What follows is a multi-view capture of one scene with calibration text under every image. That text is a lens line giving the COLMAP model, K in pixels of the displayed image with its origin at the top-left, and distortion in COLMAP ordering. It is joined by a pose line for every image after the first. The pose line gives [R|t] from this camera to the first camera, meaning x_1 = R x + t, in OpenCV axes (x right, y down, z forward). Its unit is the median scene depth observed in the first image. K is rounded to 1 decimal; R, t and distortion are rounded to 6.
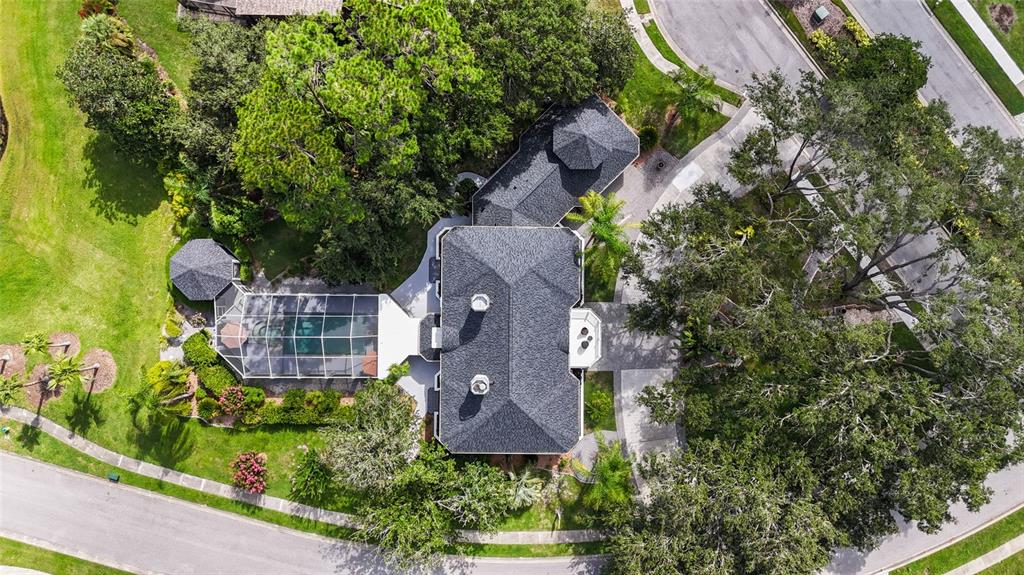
lens RADIAL K [[757.9, 0, 507.9], [0, 757.9, 284.3], [0, 0, 1]] dist [0.034196, -0.026319]
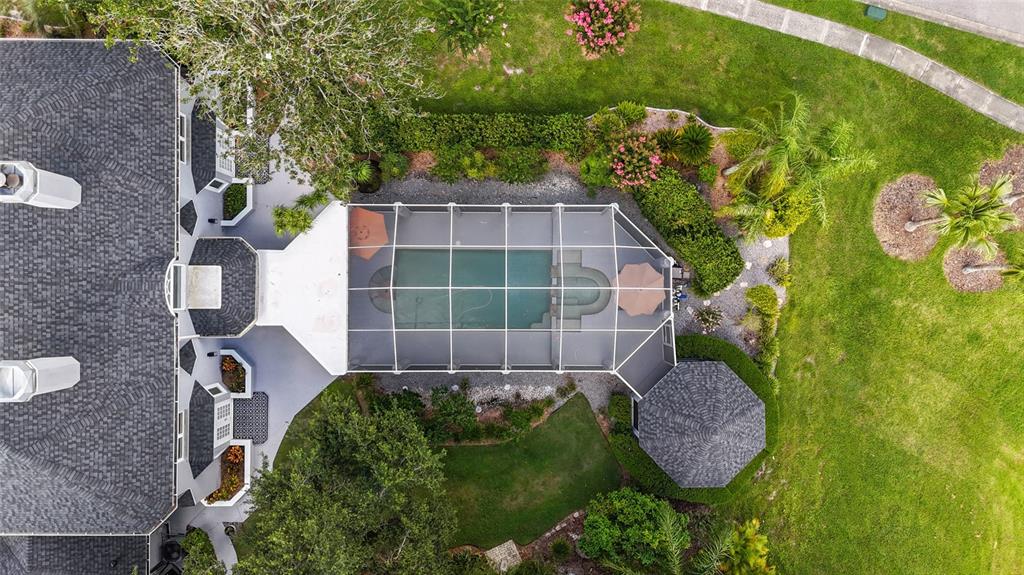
lens RADIAL K [[757.9, 0, 508.0], [0, 757.9, 291.4], [0, 0, 1]] dist [0.034196, -0.026319]
pose [[-0.999944, 0.004433, -0.009622, -0.266661], [-0.004628, -0.999782, 0.020356, 0.054873], [-0.009529, 0.020399, 0.999747, 0.498678]]
